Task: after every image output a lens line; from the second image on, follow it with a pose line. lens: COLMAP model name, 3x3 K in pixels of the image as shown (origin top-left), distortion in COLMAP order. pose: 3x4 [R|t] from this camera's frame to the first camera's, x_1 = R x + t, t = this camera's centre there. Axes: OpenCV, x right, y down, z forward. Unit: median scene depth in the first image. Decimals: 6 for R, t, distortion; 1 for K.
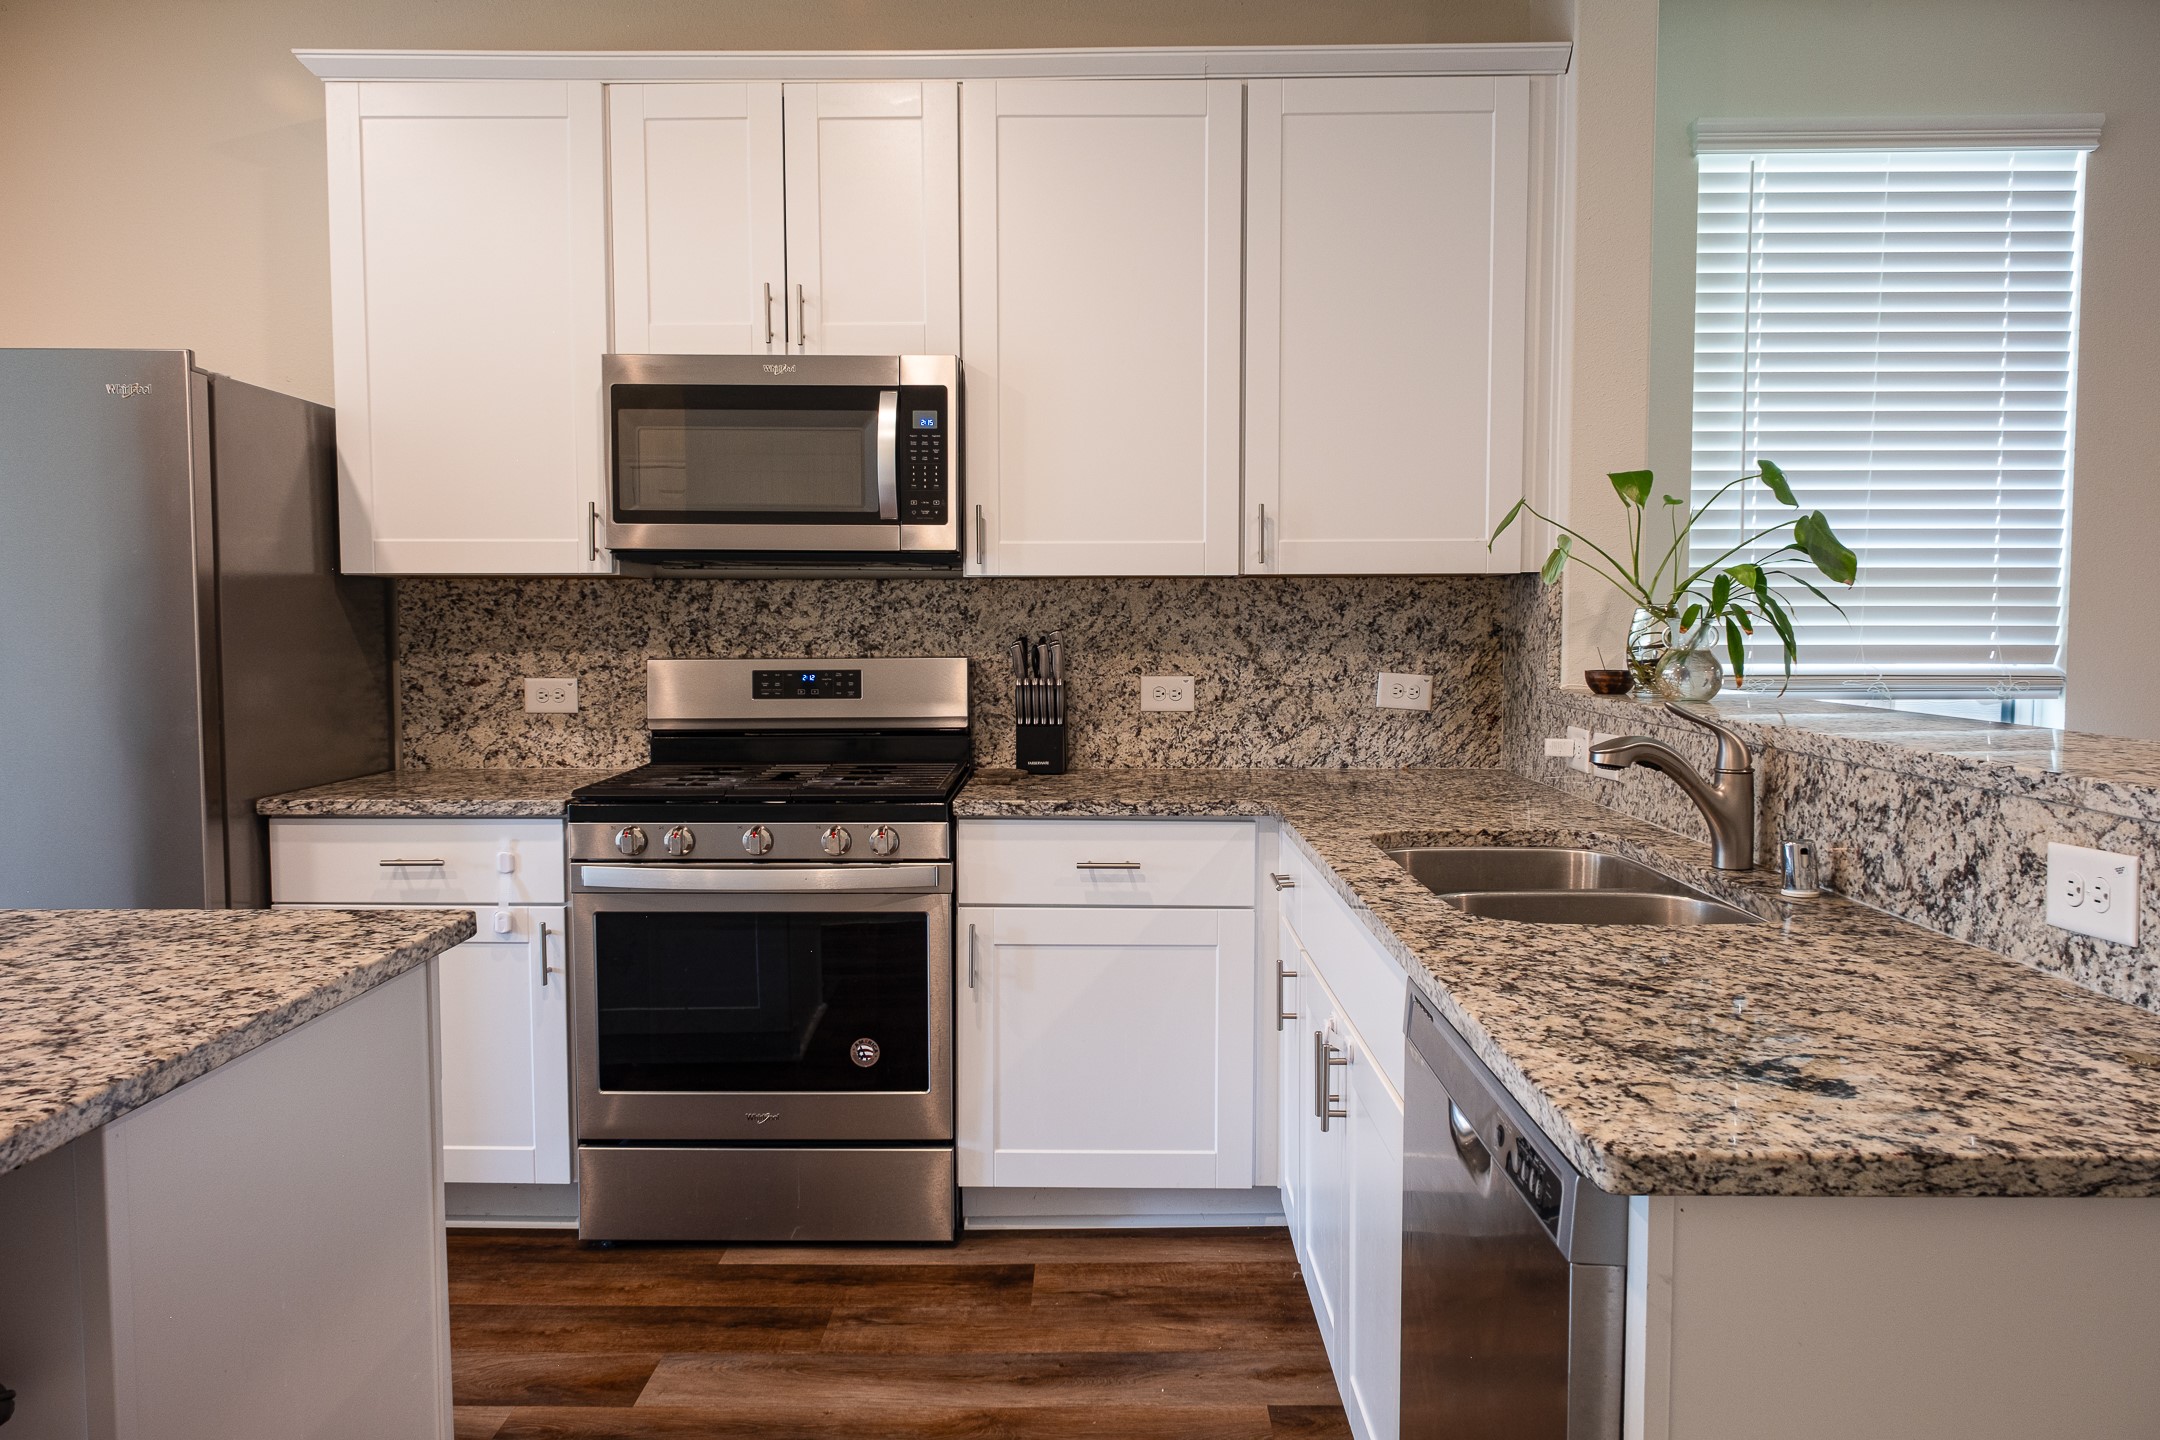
lens RADIAL K [[1513.7, 0, 1080.0], [0, 1513.7, 720.0], [0, 0, 1]] dist [0.009584, -0.000381]
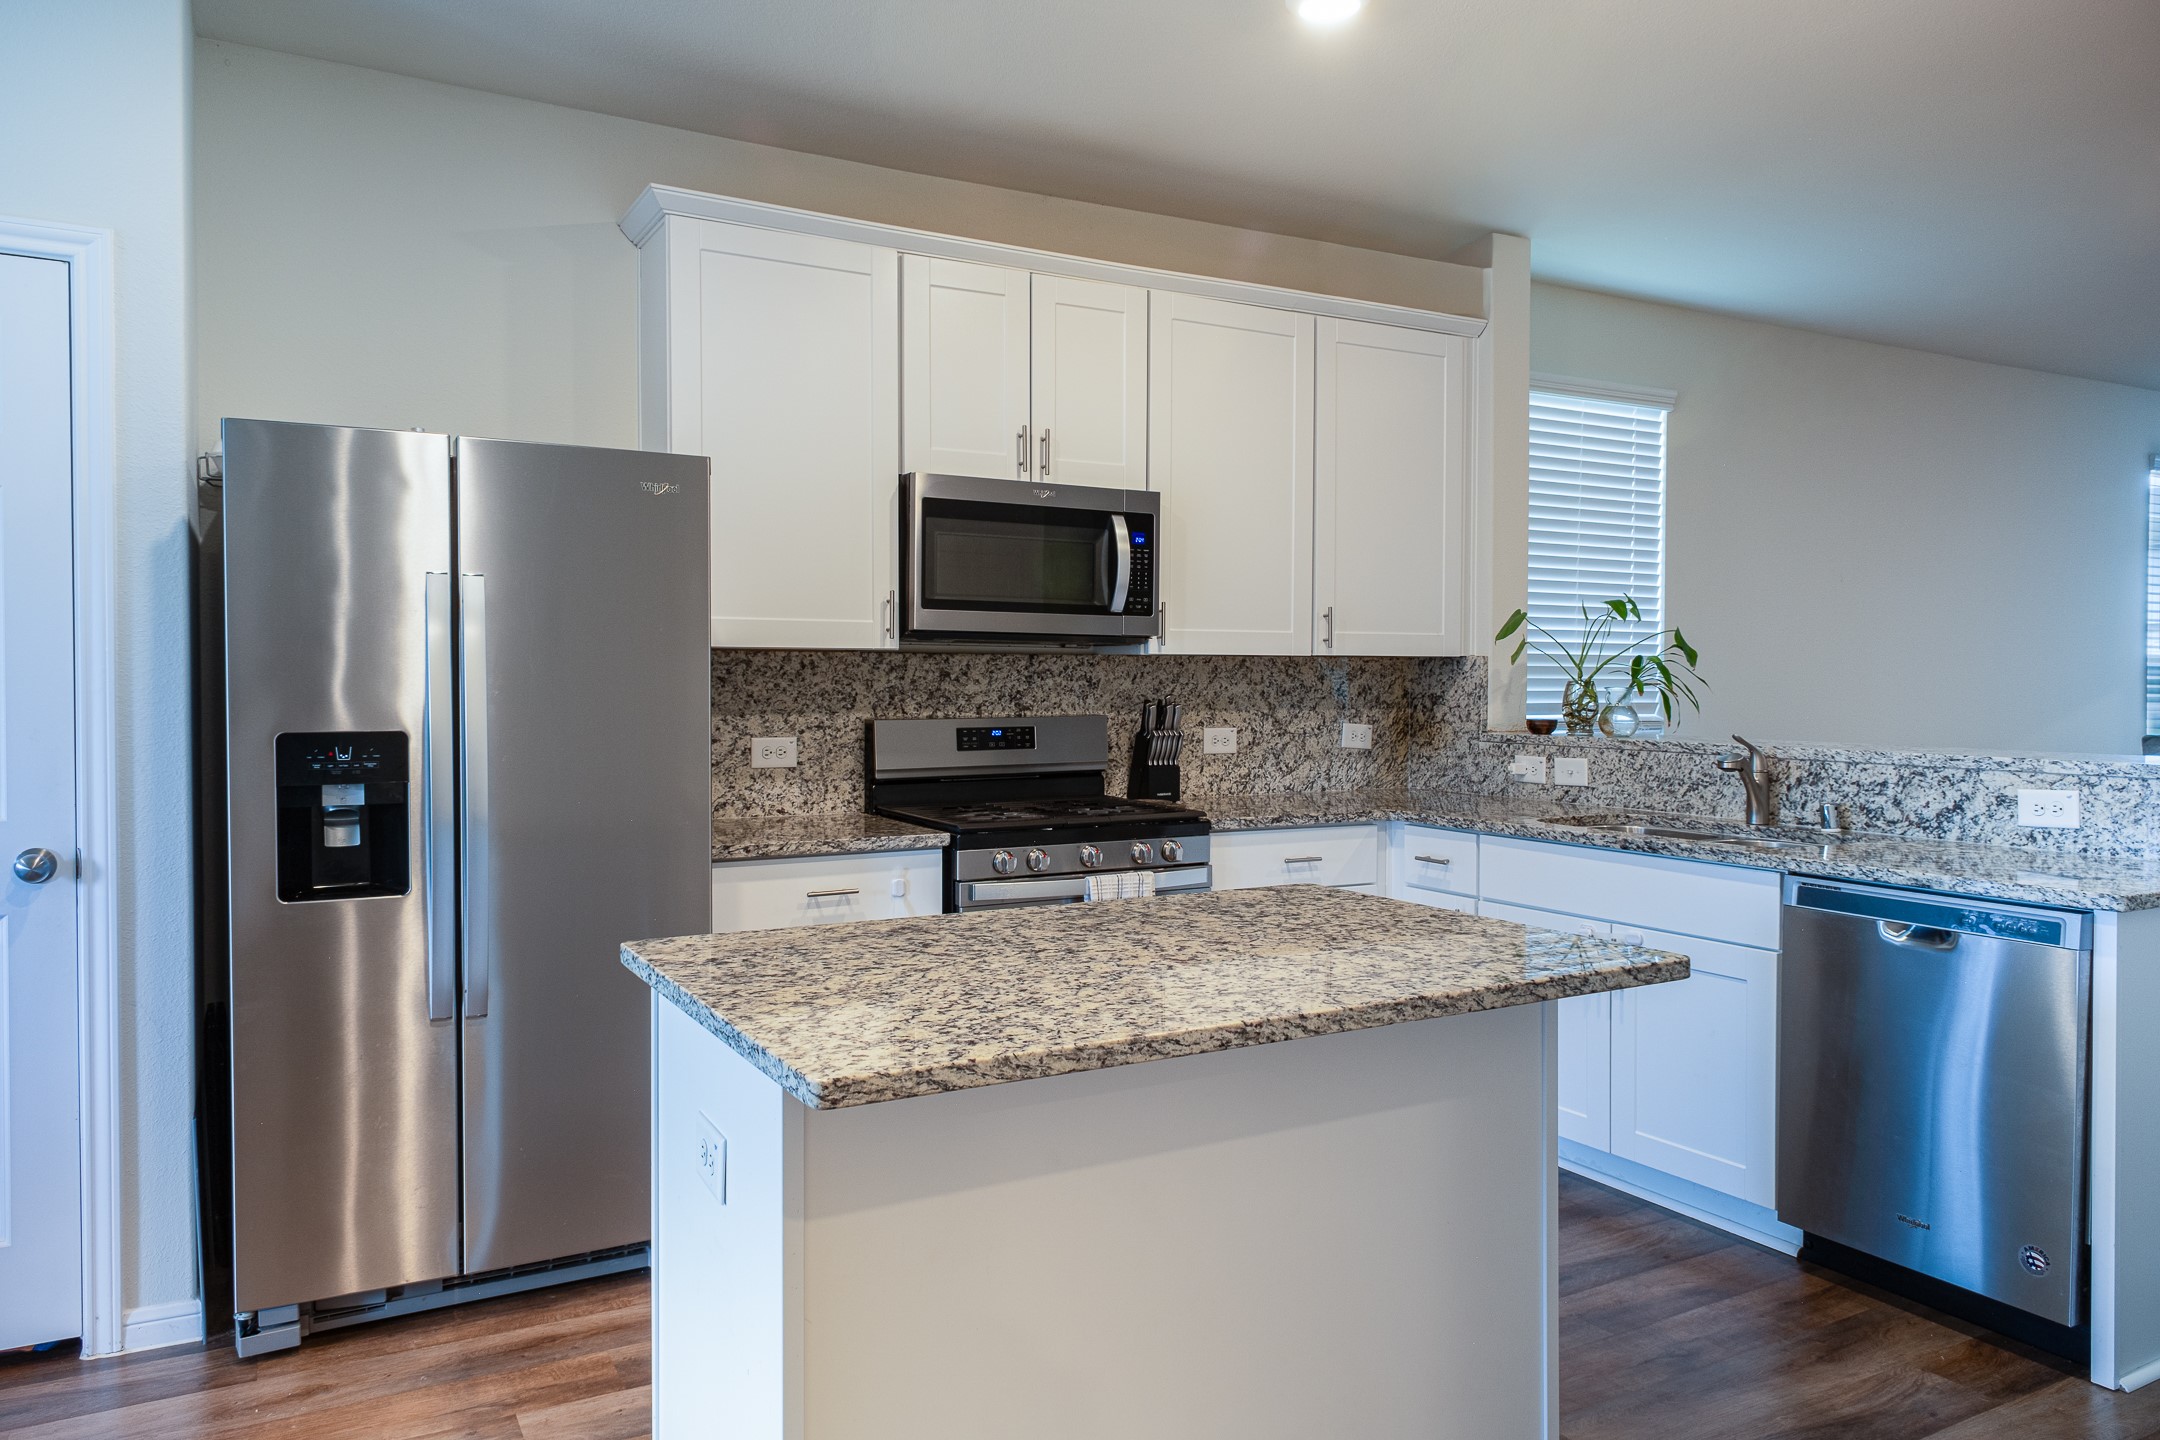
lens RADIAL K [[1513.7, 0, 1080.0], [0, 1513.7, 720.0], [0, 0, 1]] dist [0.009584, -0.000381]
pose [[0.859723, -0.011449, 0.510632, -0.747534], [0.030947, 0.999080, -0.029703, 0.000409], [-0.509822, 0.041339, 0.859286, -0.103423]]
